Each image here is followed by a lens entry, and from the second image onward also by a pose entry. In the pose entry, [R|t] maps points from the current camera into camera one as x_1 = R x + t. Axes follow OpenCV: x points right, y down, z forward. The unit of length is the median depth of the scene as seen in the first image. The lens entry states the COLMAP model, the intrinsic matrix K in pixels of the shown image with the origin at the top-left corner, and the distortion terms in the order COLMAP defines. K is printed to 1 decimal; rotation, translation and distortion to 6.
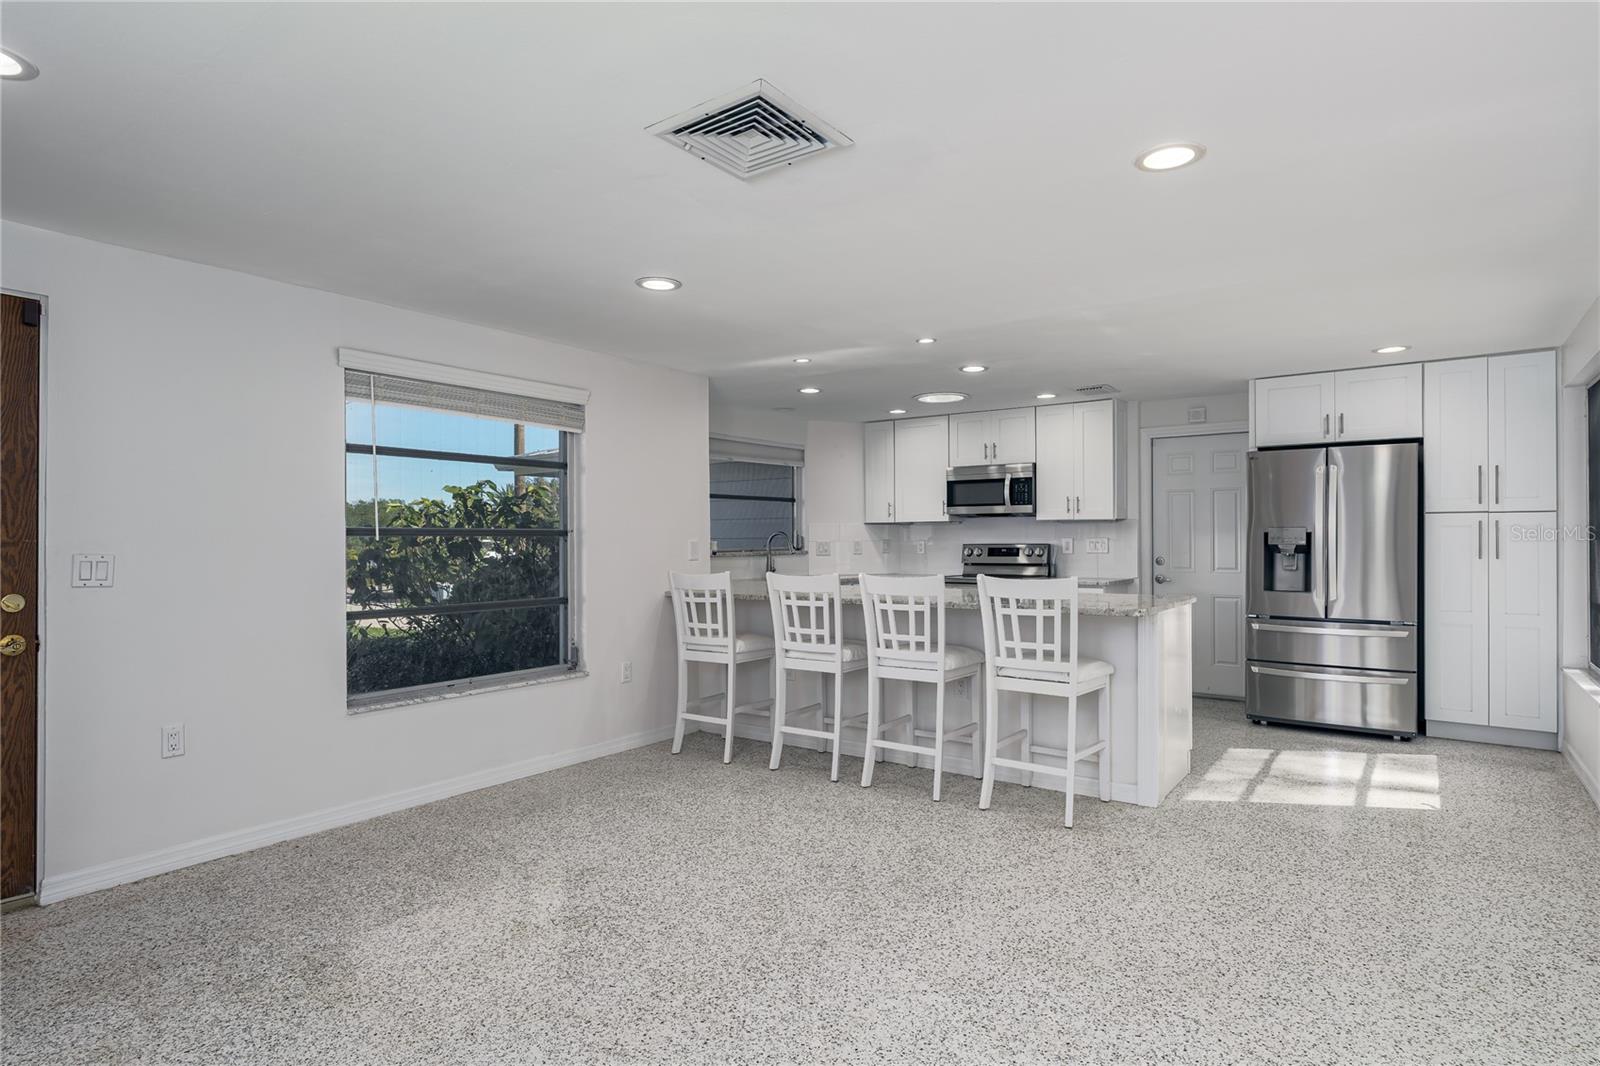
lens RADIAL K [[853.4, 0, 792.2], [0, 853.4, 535.5], [0, 0, 1]] dist [-0.000192, 0.000787]
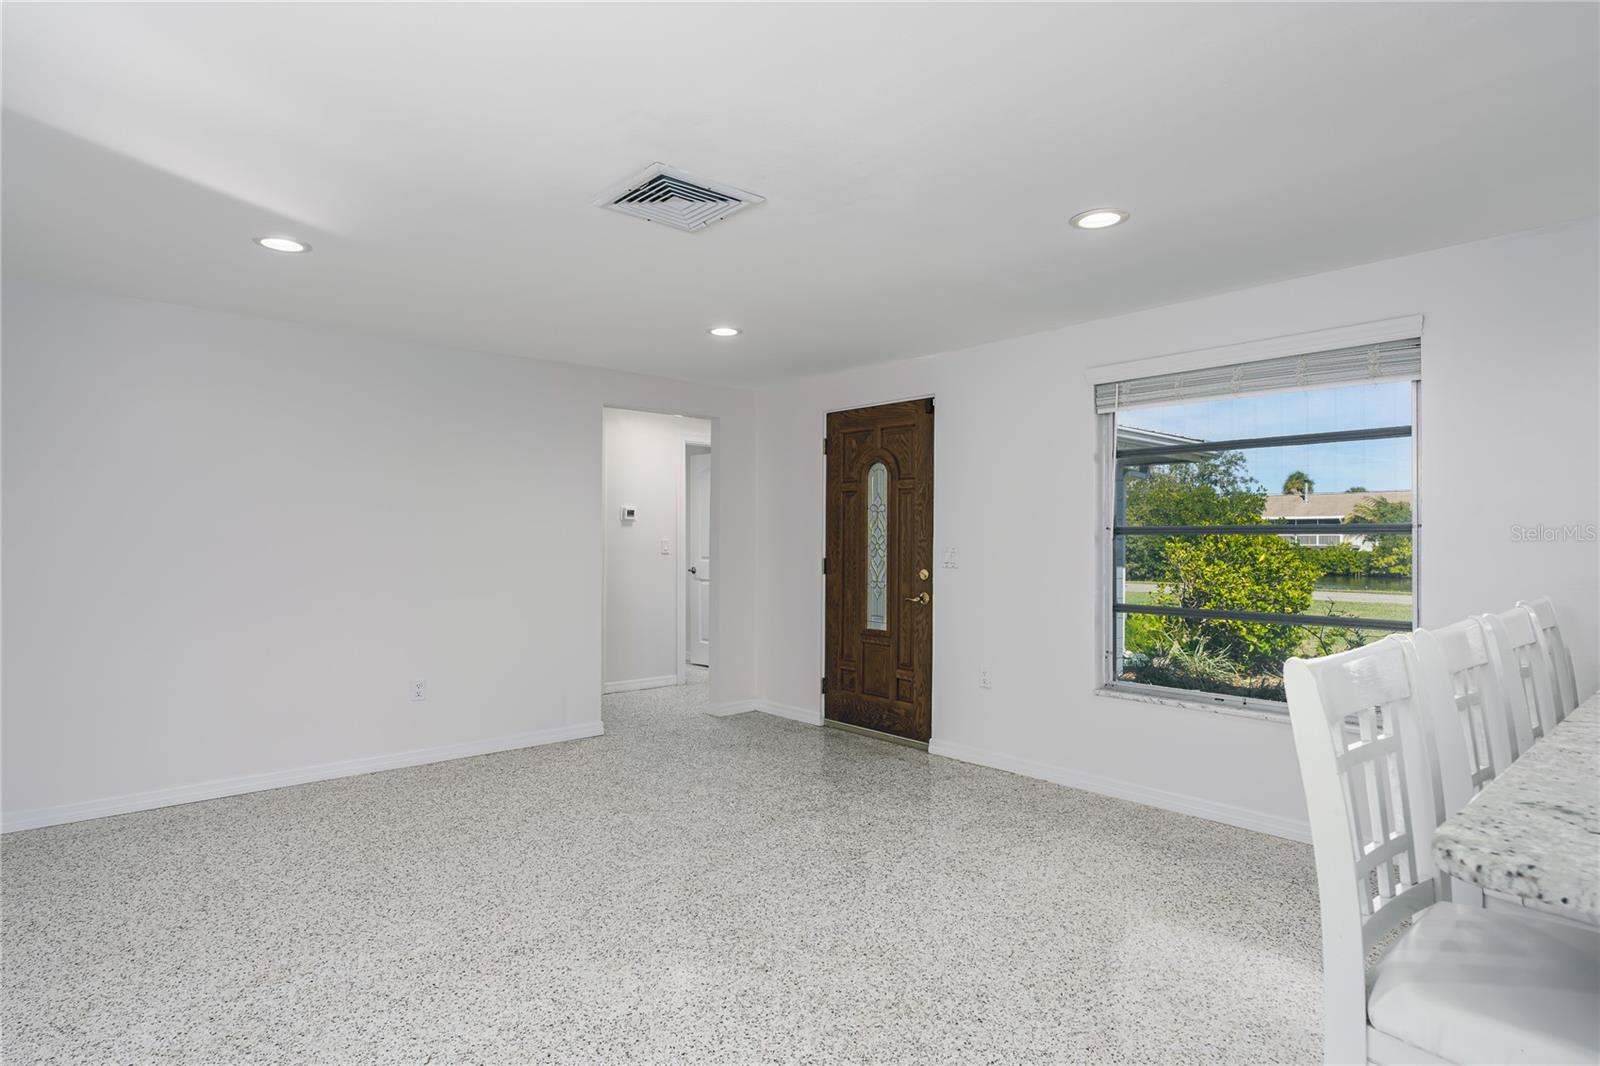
lens RADIAL K [[852.0, 0, 799.3], [0, 852.0, 534.0], [0, 0, 1]] dist [-0.005185, -0.000139]
pose [[-0.207402, -0.003787, -0.978248, 0.497855], [0.005235, 0.999974, -0.004981, 0.002142], [0.978242, -0.006154, -0.207377, 0.651095]]
